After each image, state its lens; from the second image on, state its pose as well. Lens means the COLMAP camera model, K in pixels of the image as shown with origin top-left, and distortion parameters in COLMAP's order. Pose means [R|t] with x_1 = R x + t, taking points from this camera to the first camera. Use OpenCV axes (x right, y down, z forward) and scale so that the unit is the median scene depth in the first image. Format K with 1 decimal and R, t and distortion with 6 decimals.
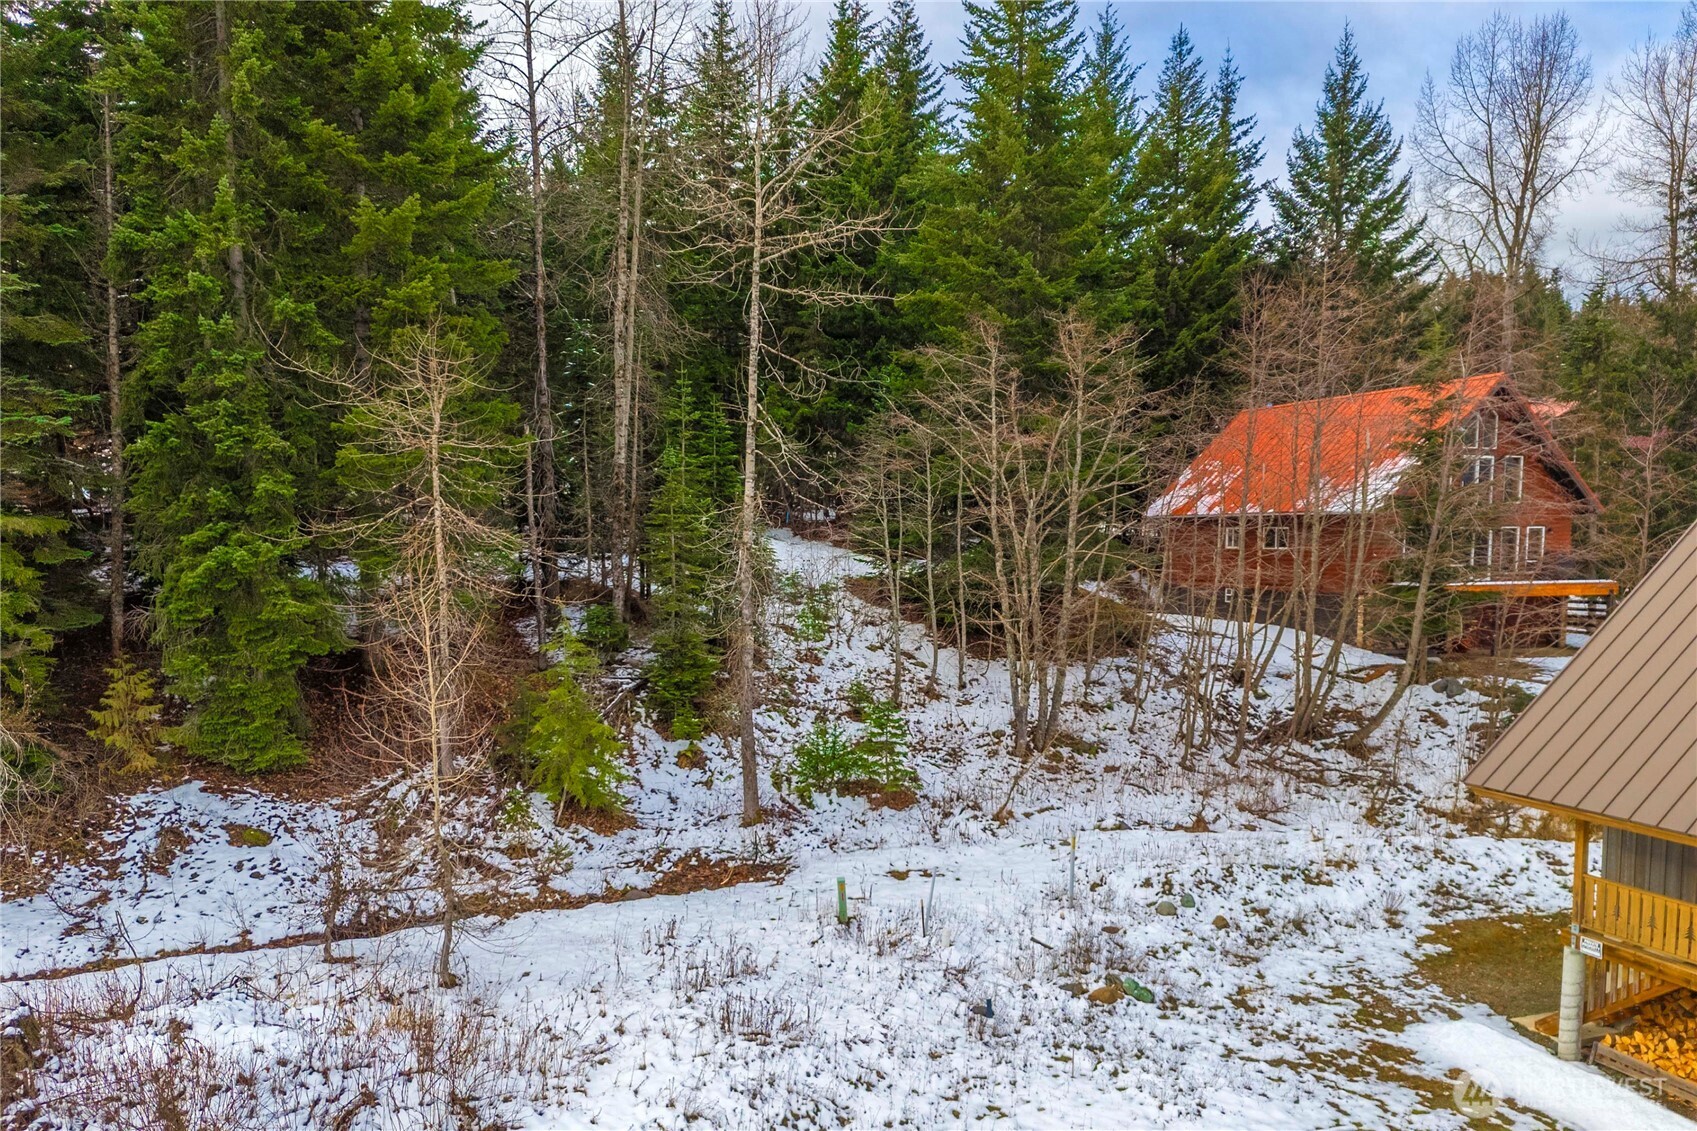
lens RADIAL K [[1216.7, 0, 850.4], [0, 1216.7, 617.4], [0, 0, 1]] dist [0.072980, -0.079426]
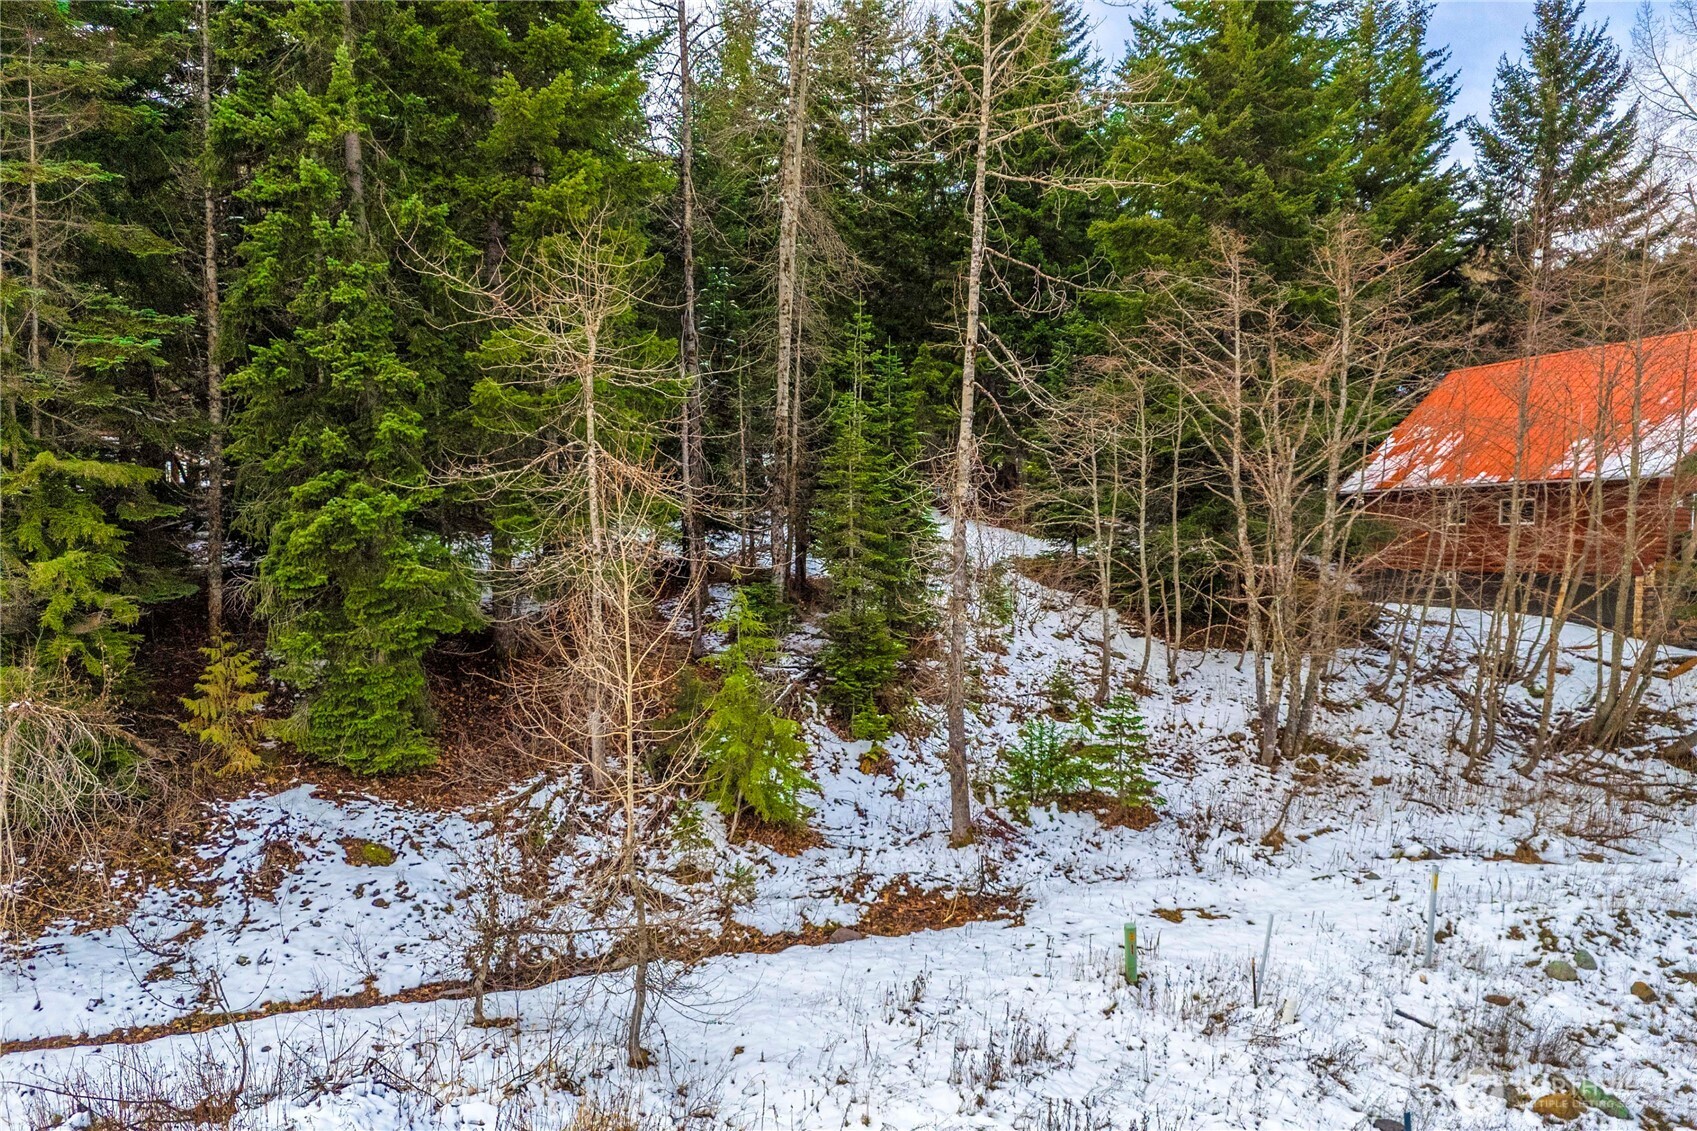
lens RADIAL K [[1216.7, 0, 850.4], [0, 1216.7, 617.4], [0, 0, 1]] dist [0.072980, -0.079426]
pose [[0.998220, 0.001572, -0.059613, -0.110229], [-0.001774, 0.999993, -0.003334, 0.021237], [0.059607, 0.003434, 0.998216, 0.186021]]
